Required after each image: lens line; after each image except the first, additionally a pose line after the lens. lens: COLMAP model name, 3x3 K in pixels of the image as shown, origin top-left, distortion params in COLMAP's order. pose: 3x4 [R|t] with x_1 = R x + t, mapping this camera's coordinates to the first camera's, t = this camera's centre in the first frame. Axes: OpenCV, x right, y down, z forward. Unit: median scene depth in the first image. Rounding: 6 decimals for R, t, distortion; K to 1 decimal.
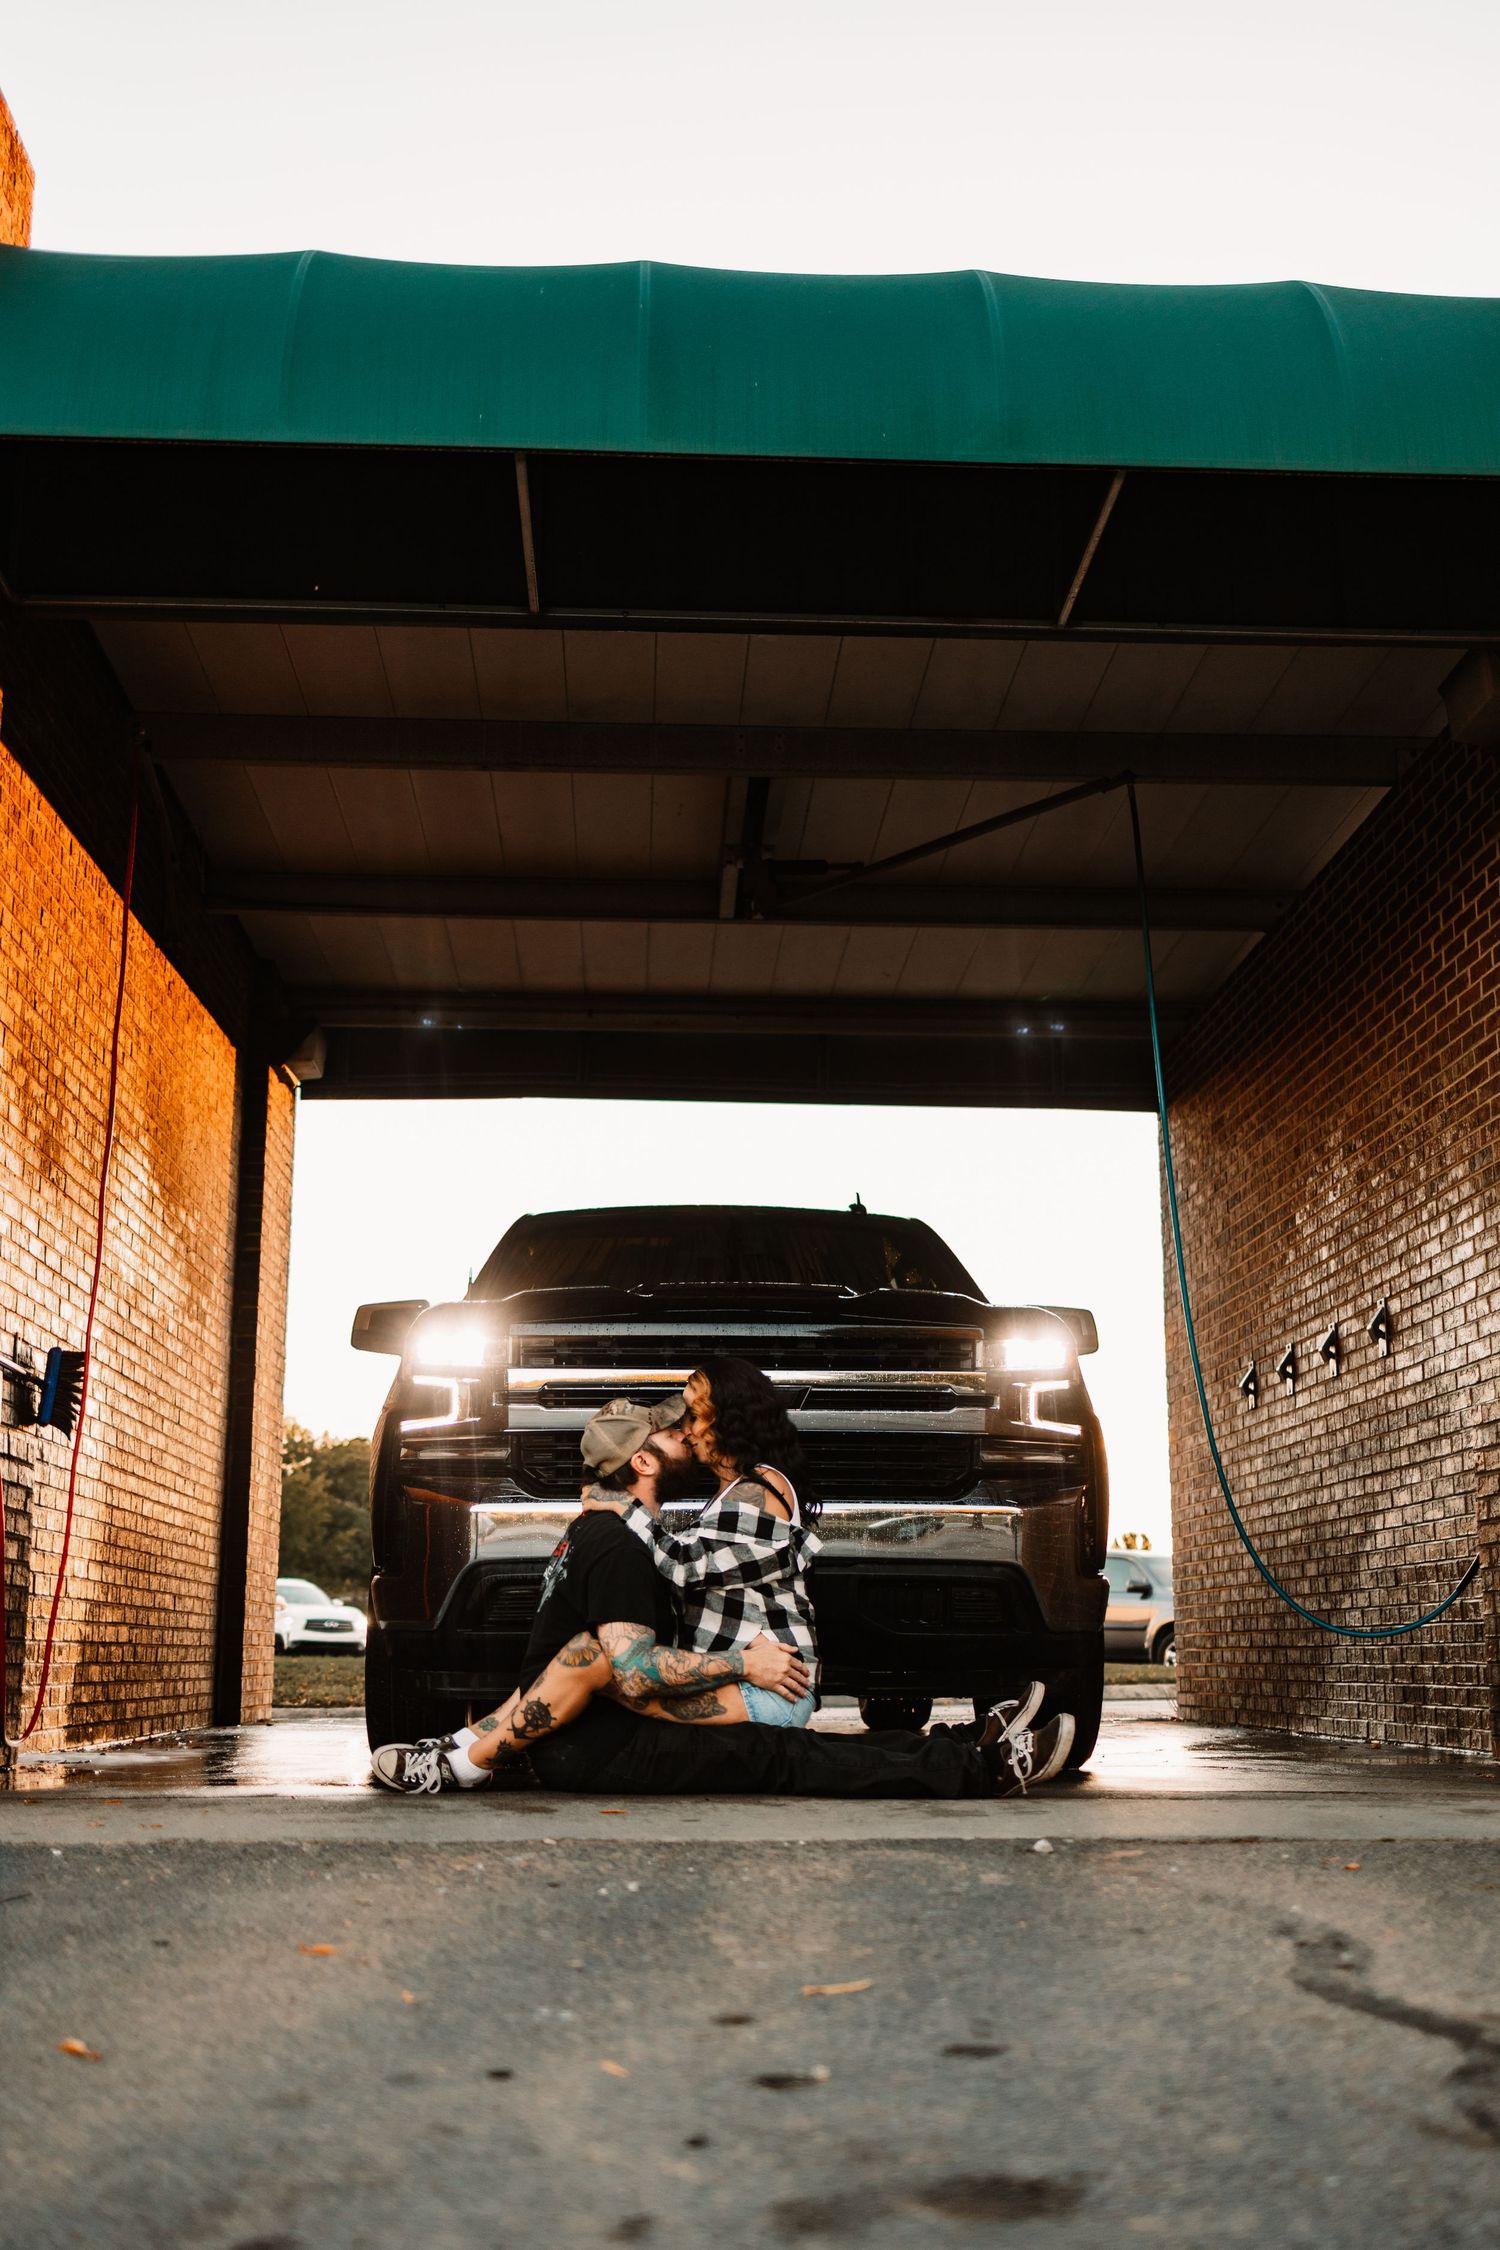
lens RADIAL K [[2374.3, 0, 750.0], [0, 2374.3, 1181.4], [0, 0, 1]] dist [0.009324, 0.007254]
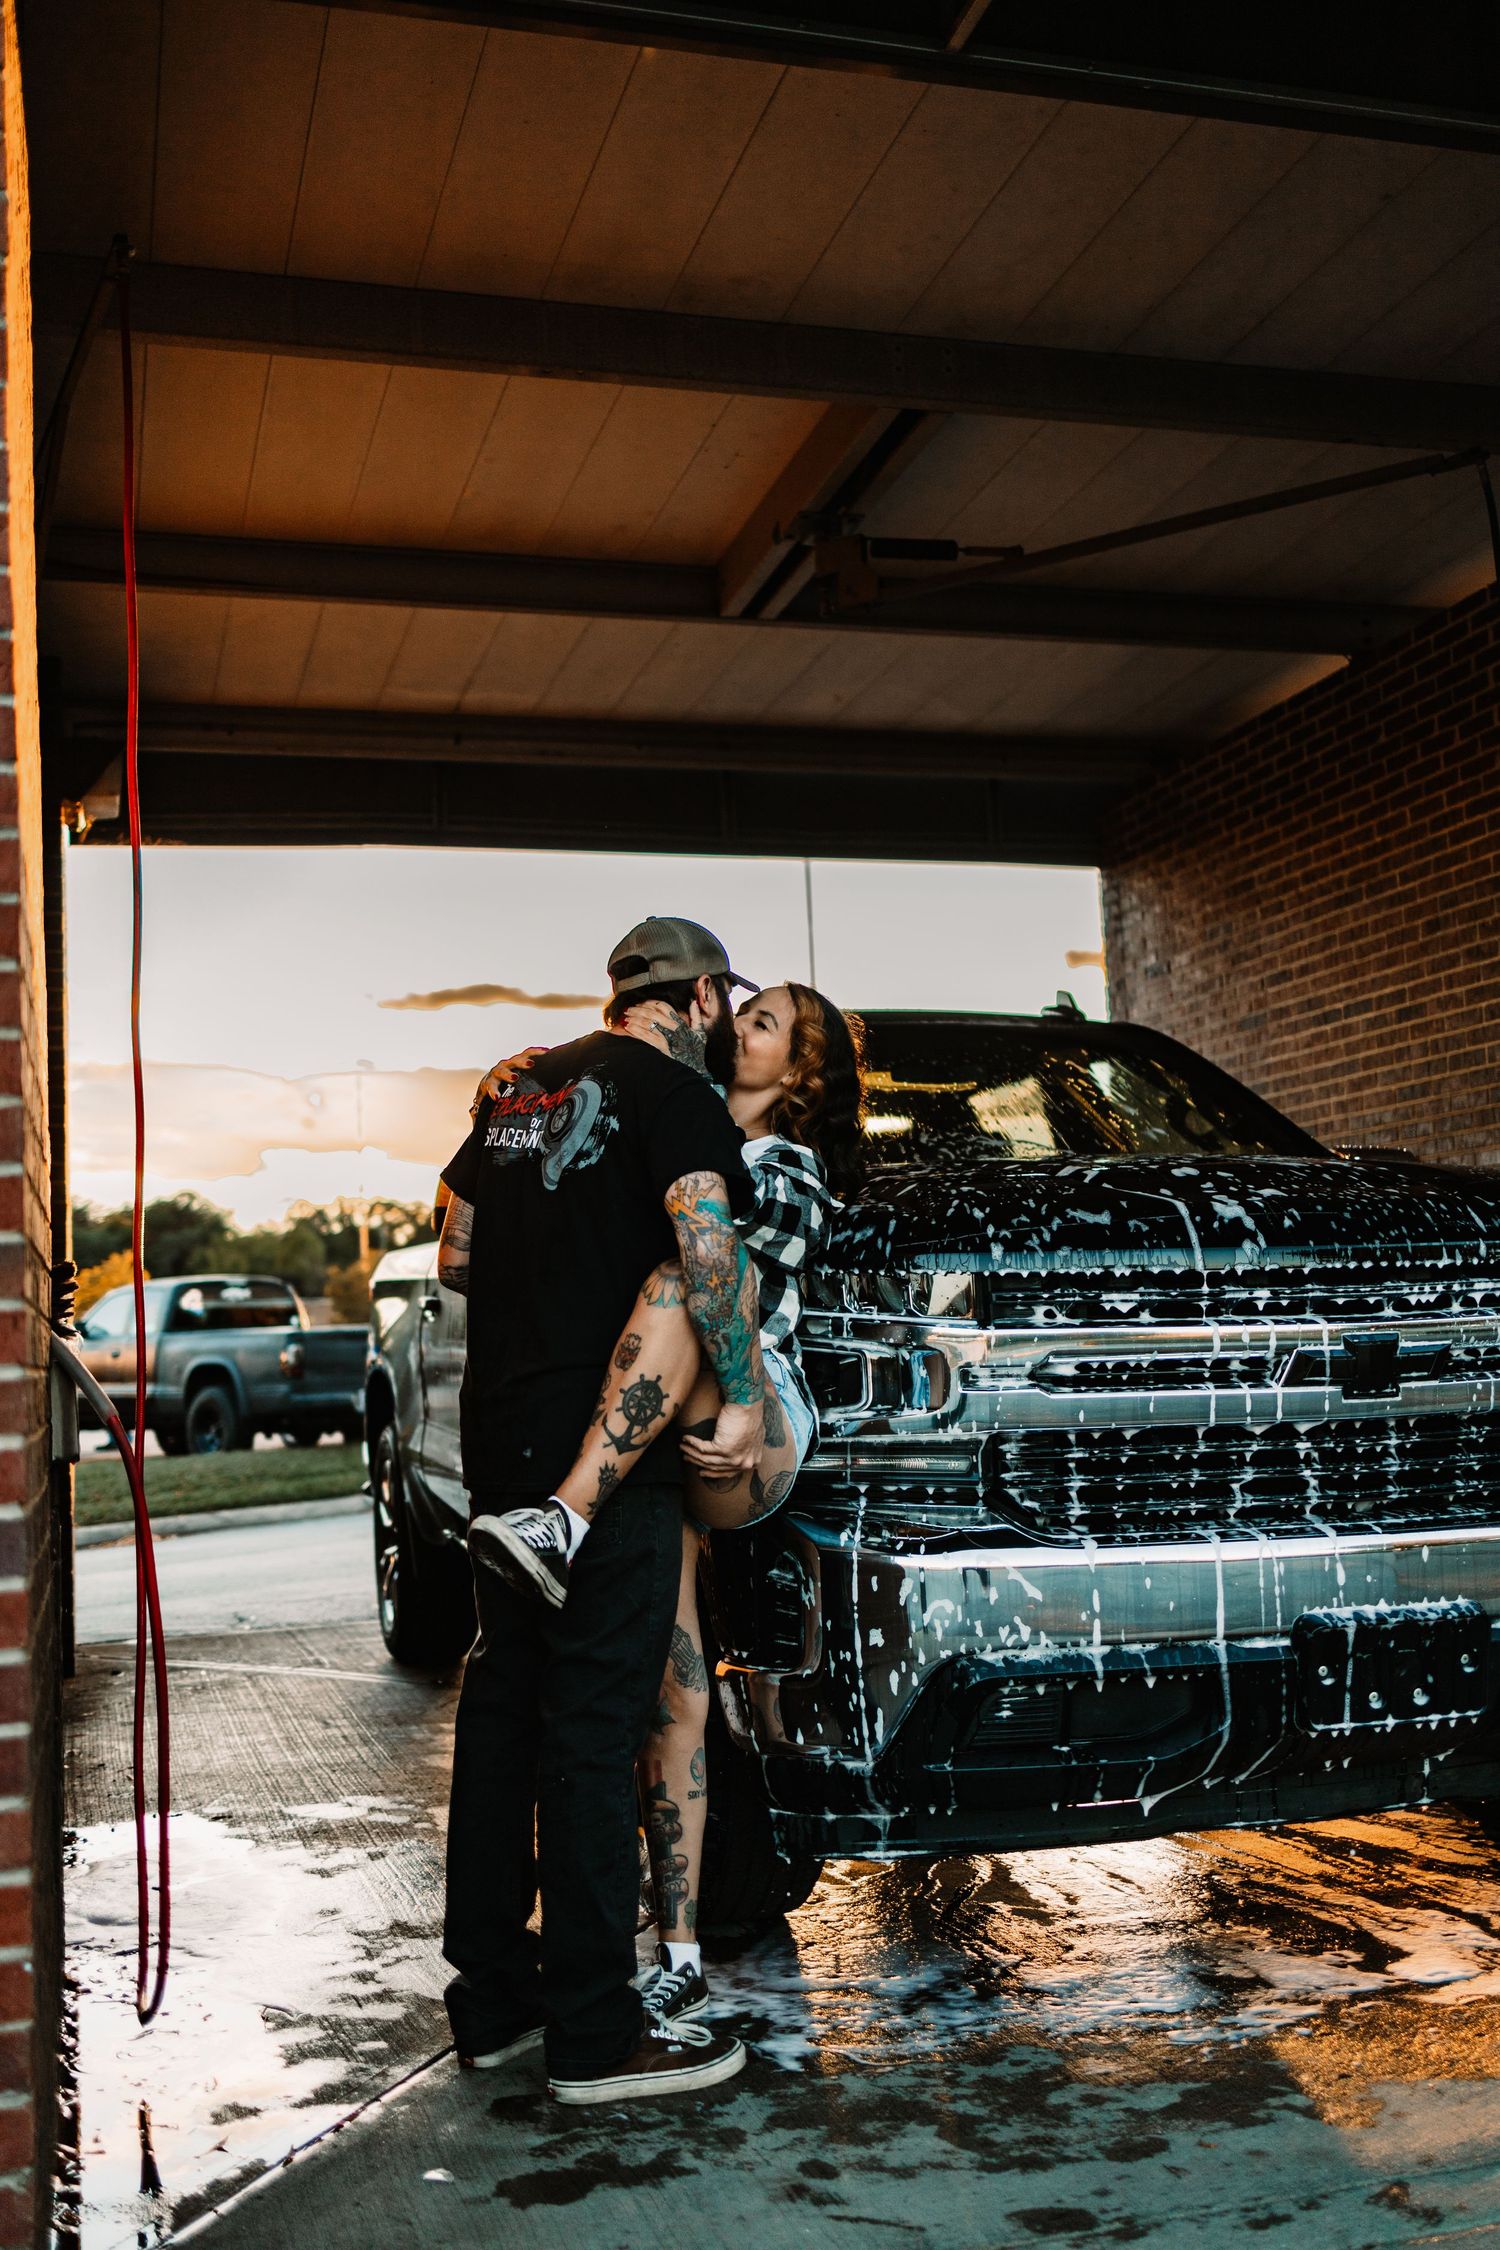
lens RADIAL K [[2237.0, 0, 751.4], [0, 2237.0, 1140.3], [0, 0, 1]] dist [0.020295, 0.008591]
pose [[0.972060, -0.021212, 0.233771, -0.201814], [-0.002845, 0.994771, 0.102095, -0.018906], [-0.234715, -0.099907, 0.966917, 0.323481]]
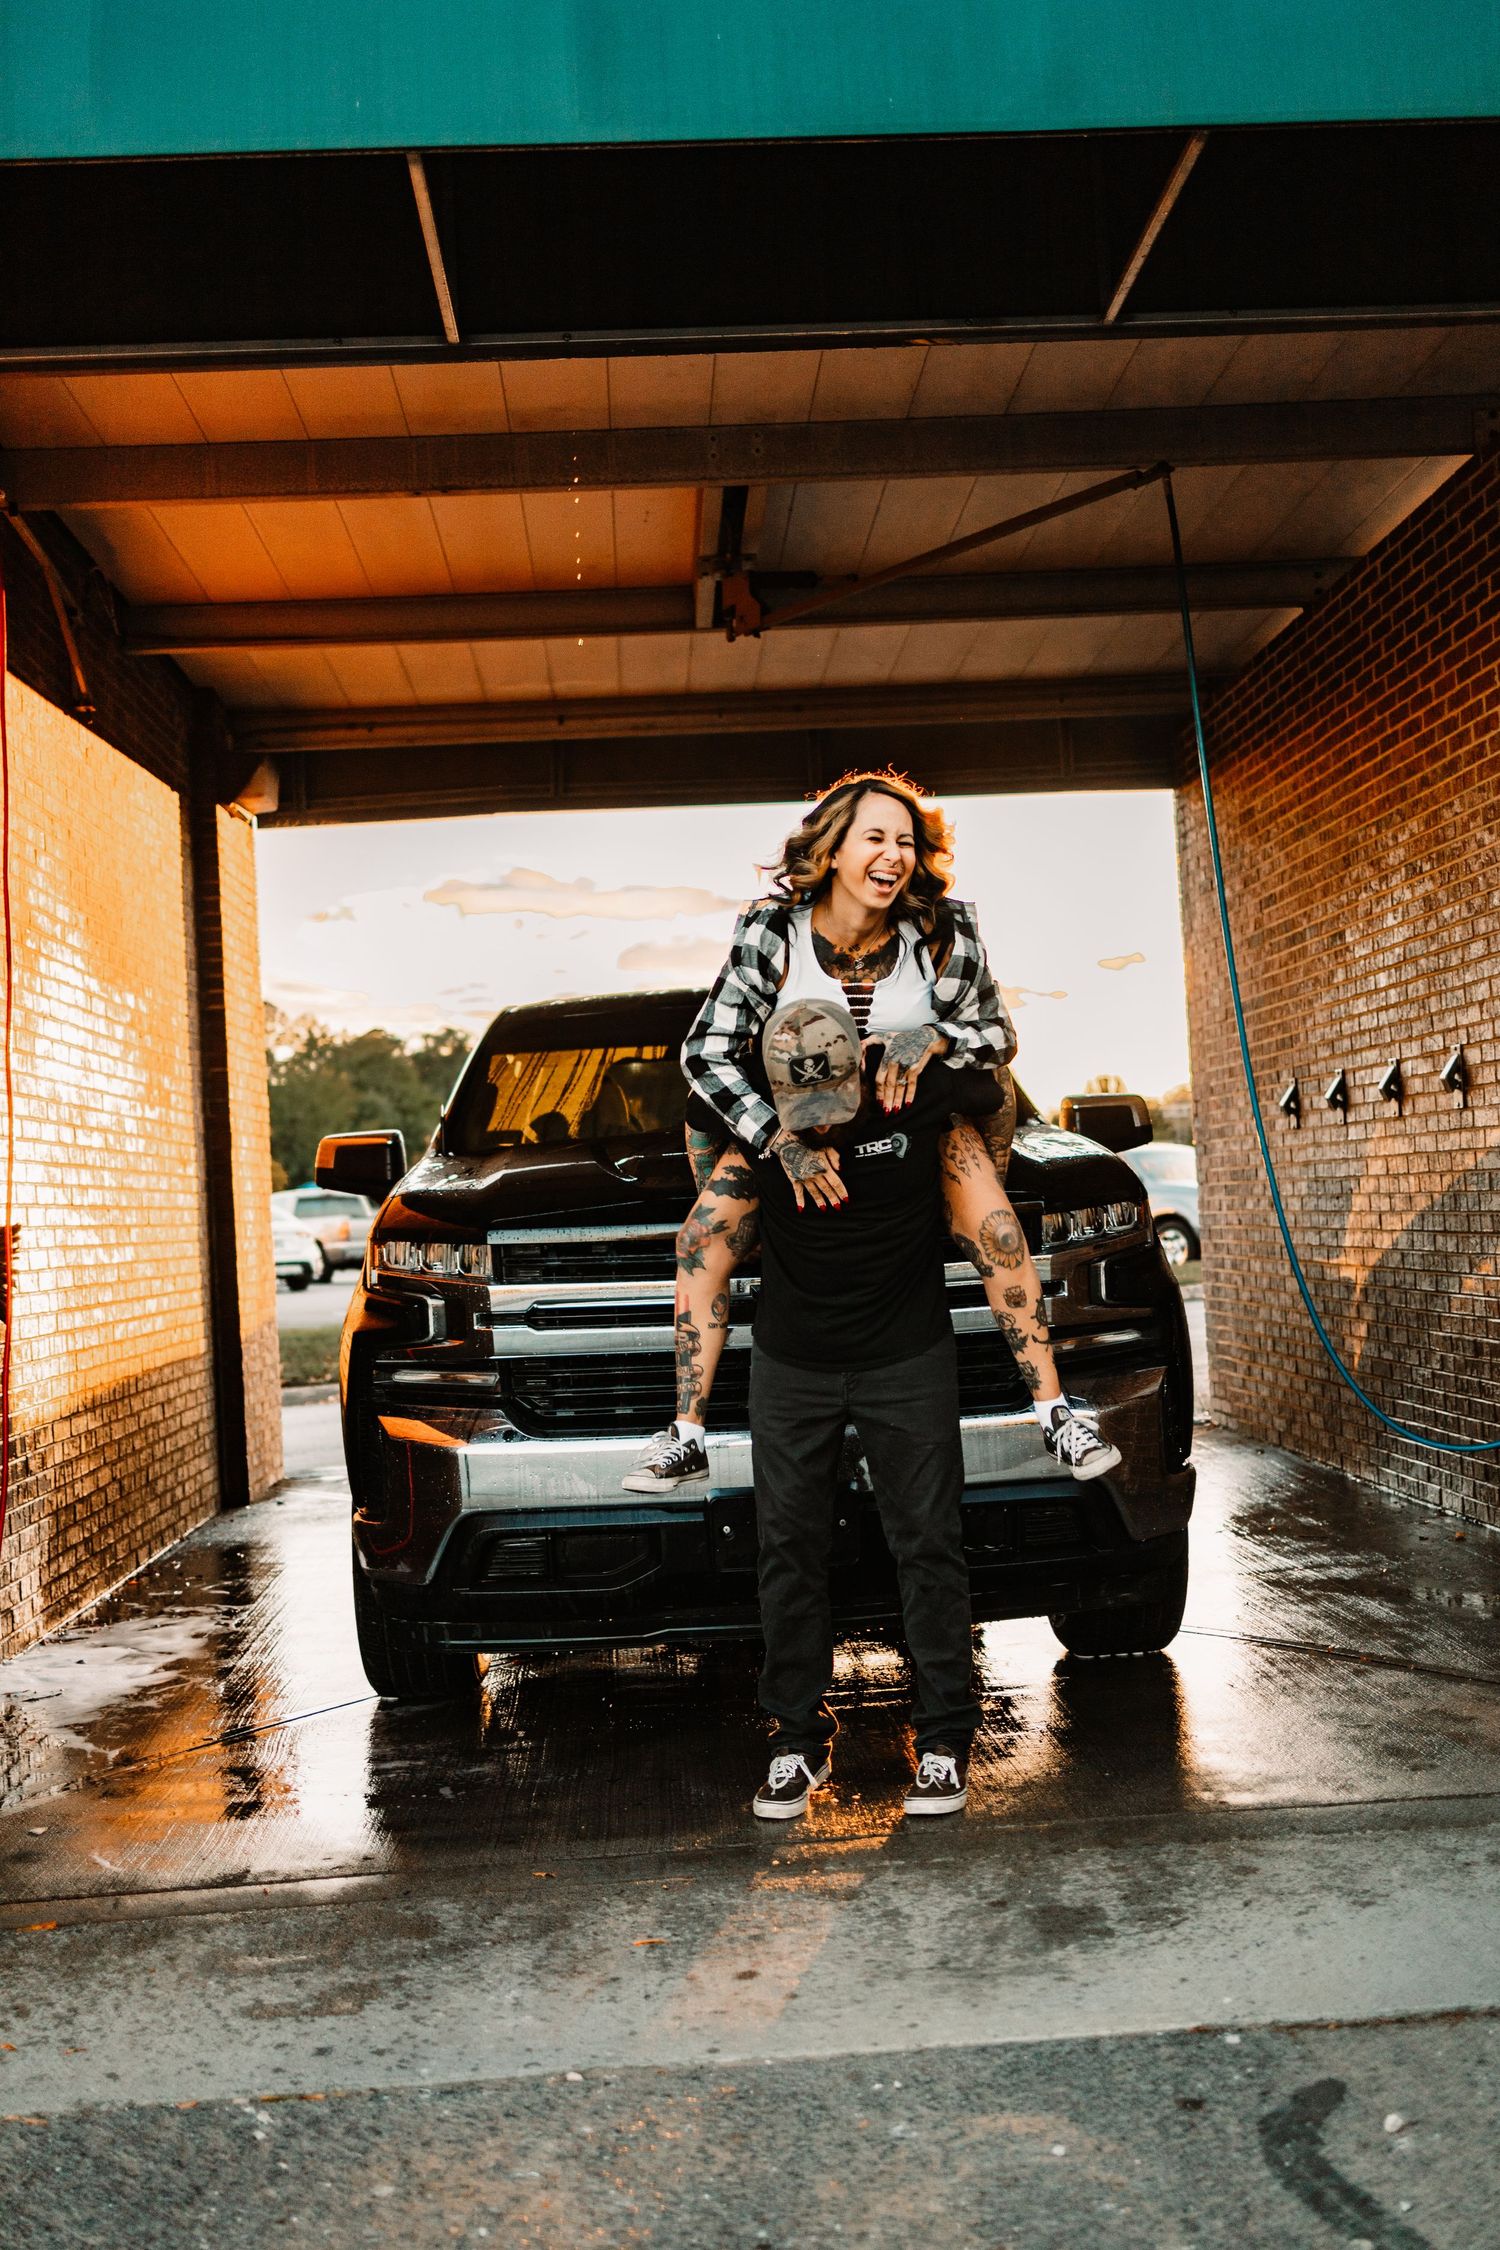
lens RADIAL K [[2235.0, 0, 750.9], [0, 2235.0, 1140.6], [0, 0, 1]] dist [0.025819, 0.006416]
pose [[0.998428, -0.056052, 0.000527, -0.004266], [0.055167, 0.984254, 0.167929, -0.070288], [-0.009932, -0.167636, 0.985799, 0.151984]]
